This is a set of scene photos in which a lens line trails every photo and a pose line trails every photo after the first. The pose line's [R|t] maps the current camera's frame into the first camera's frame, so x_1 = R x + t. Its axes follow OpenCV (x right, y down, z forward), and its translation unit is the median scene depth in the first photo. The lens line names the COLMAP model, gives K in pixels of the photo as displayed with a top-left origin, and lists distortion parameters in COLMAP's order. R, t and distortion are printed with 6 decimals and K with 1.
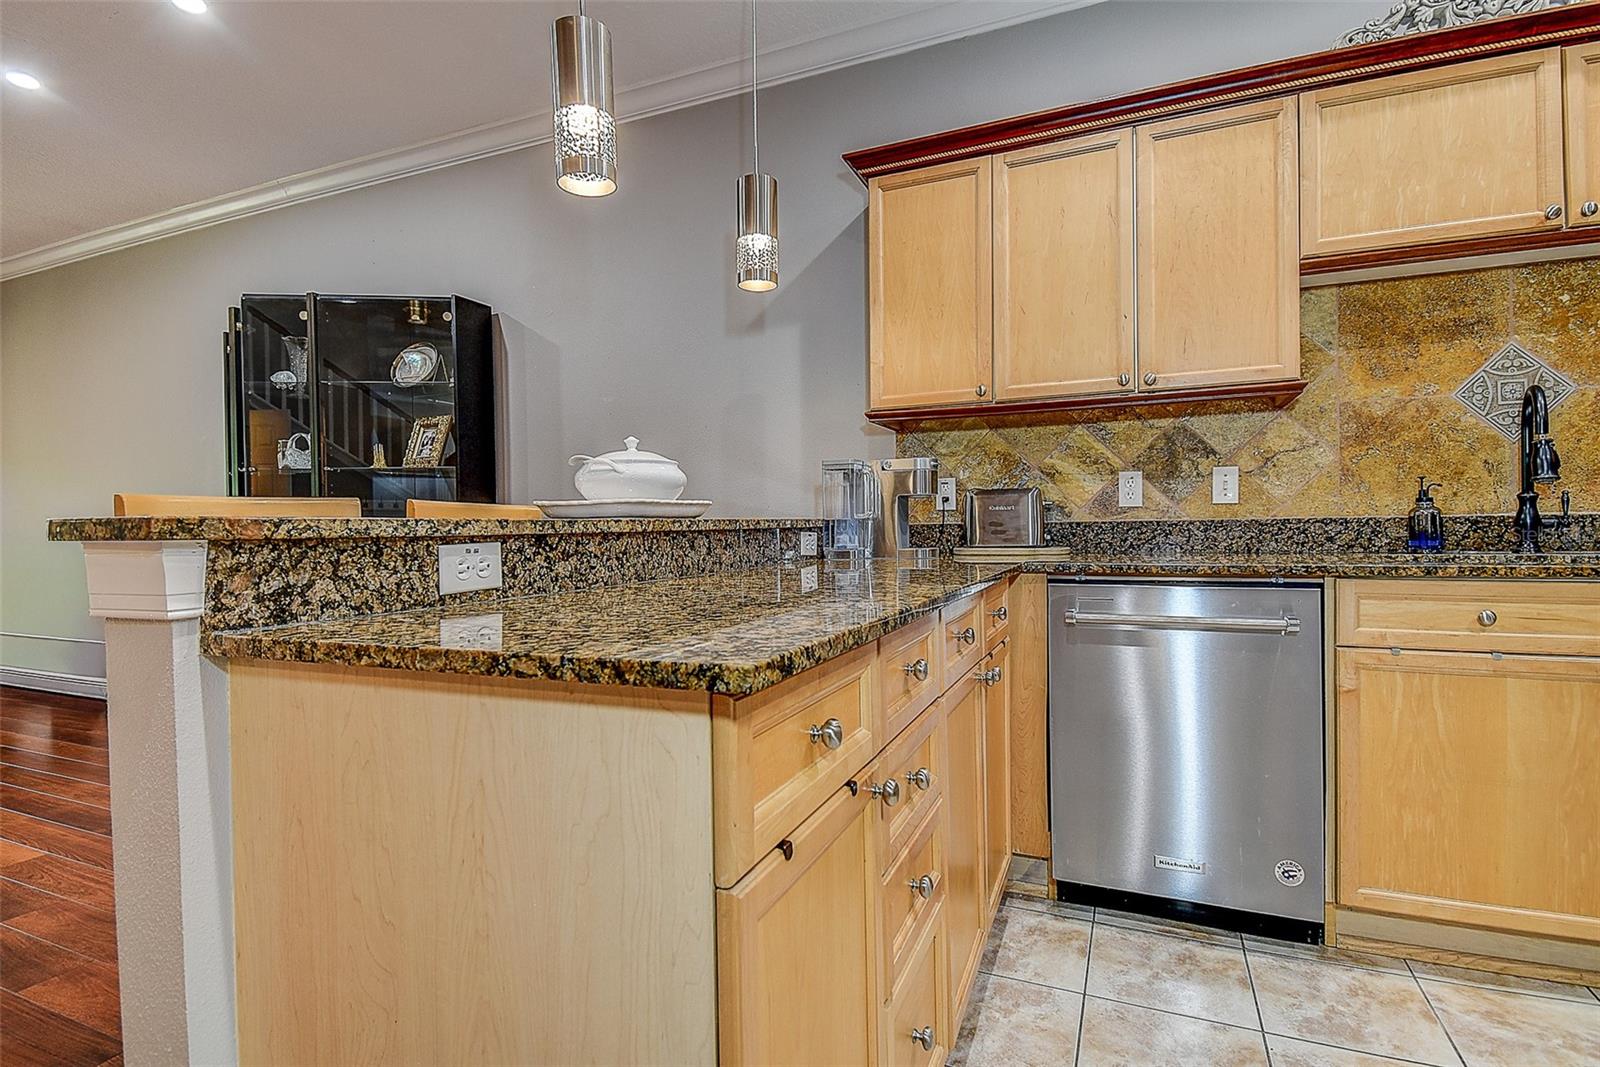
lens RADIAL K [[782.1, 0, 804.6], [0, 782.1, 531.6], [0, 0, 1]] dist [0.026430, -0.021550]
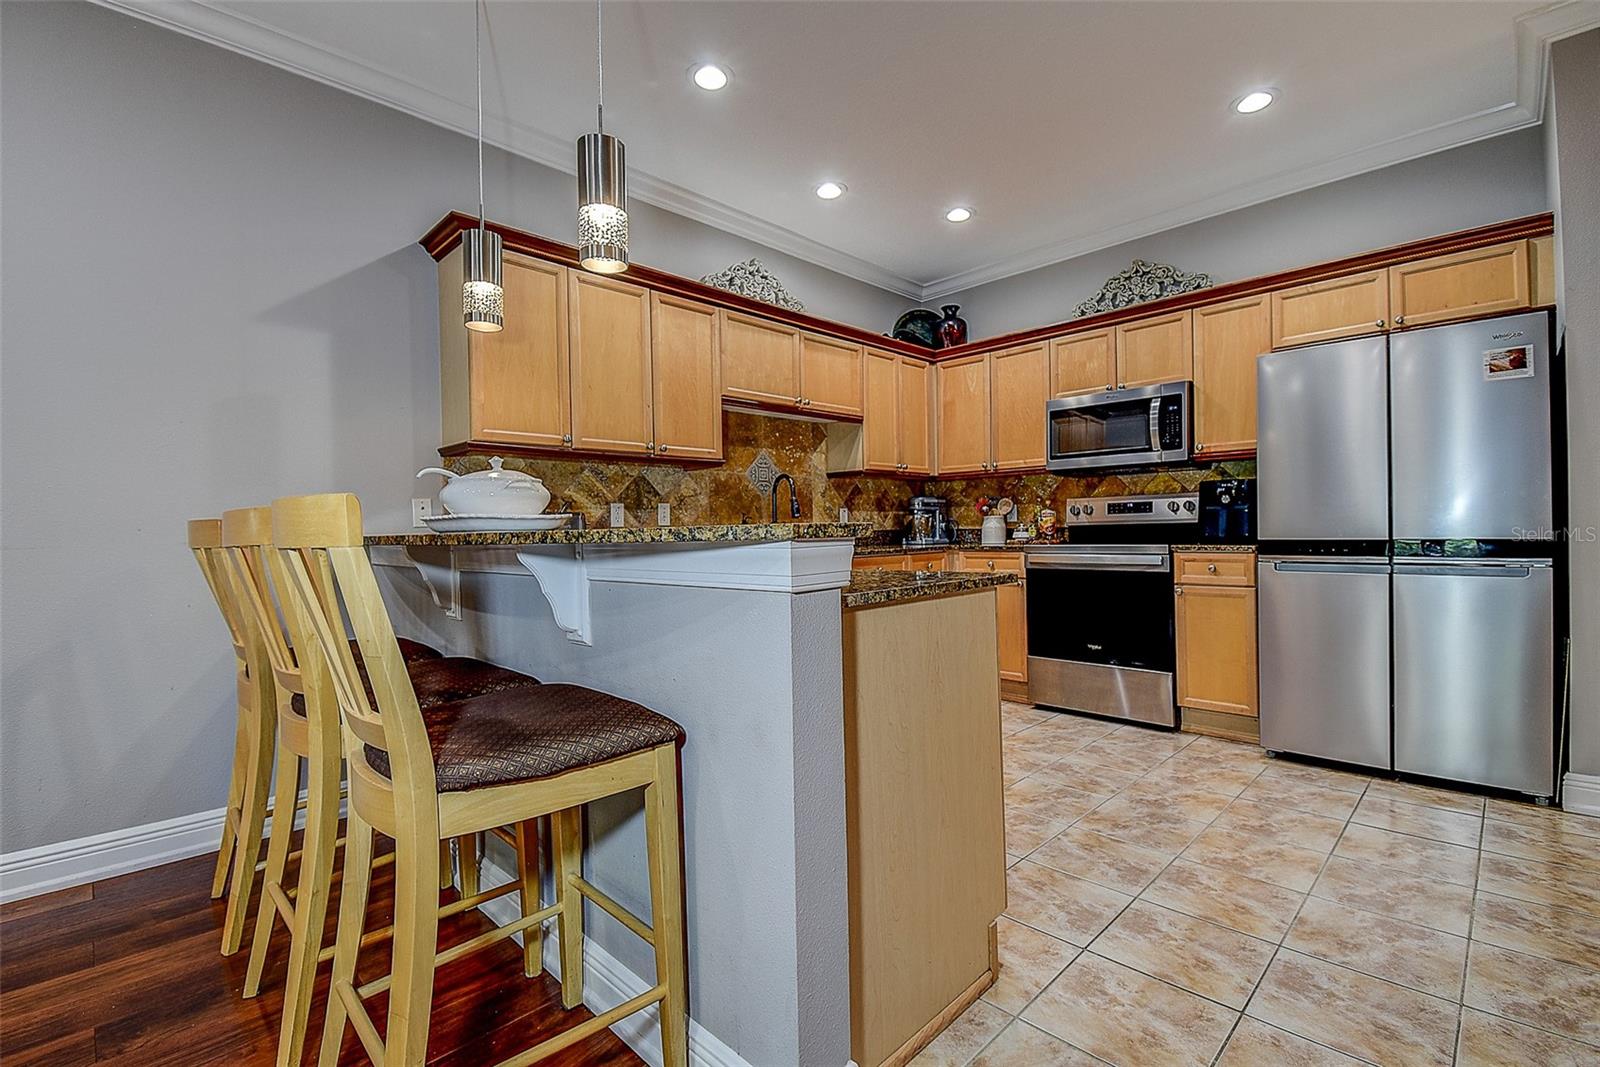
lens RADIAL K [[702.8, 0, 790.9], [0, 702.8, 534.0], [0, 0, 1]] dist [0.004454, -0.012308]
pose [[0.384551, 0.003506, 0.923097, -0.811982], [0.022772, 0.999652, -0.013283, 0.008952], [-0.922823, 0.026129, 0.384338, 0.205061]]
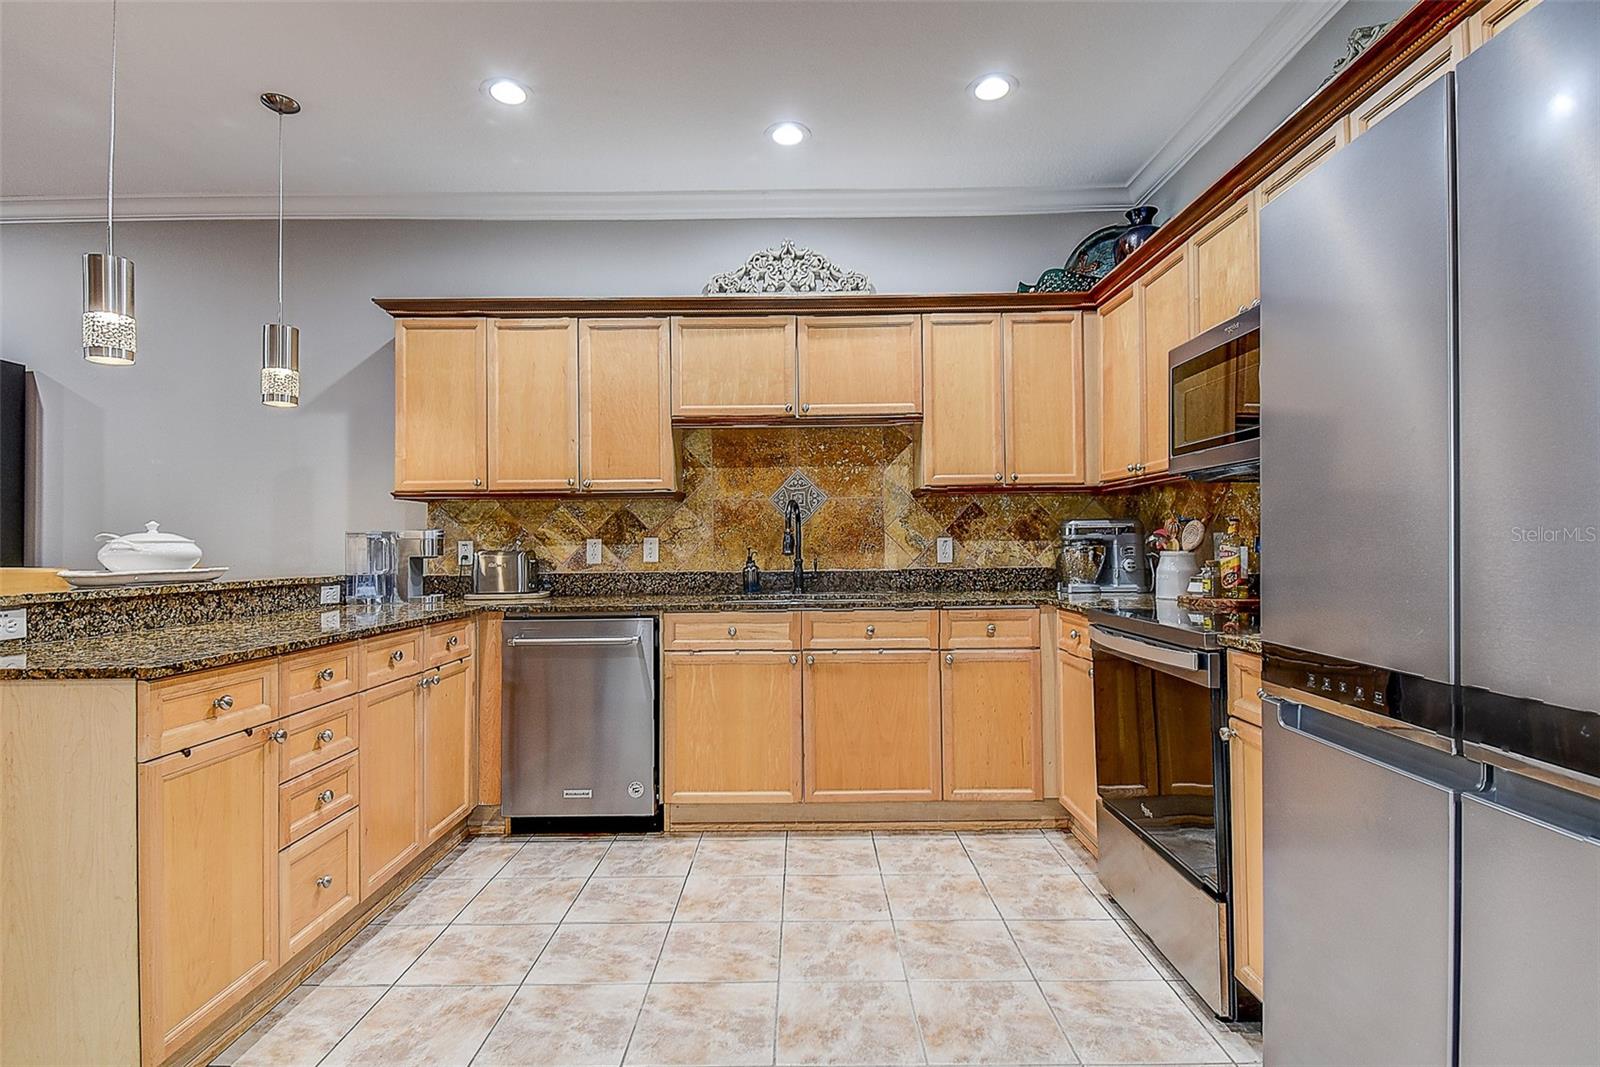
lens RADIAL K [[782.1, 0, 800.2], [0, 782.1, 532.4], [0, 0, 1]] dist [0.026430, -0.021550]
pose [[0.919988, 0.012681, 0.391741, 0.227947], [0.000581, 0.999431, -0.033716, -0.046291], [-0.391946, 0.031246, 0.919457, -0.574594]]
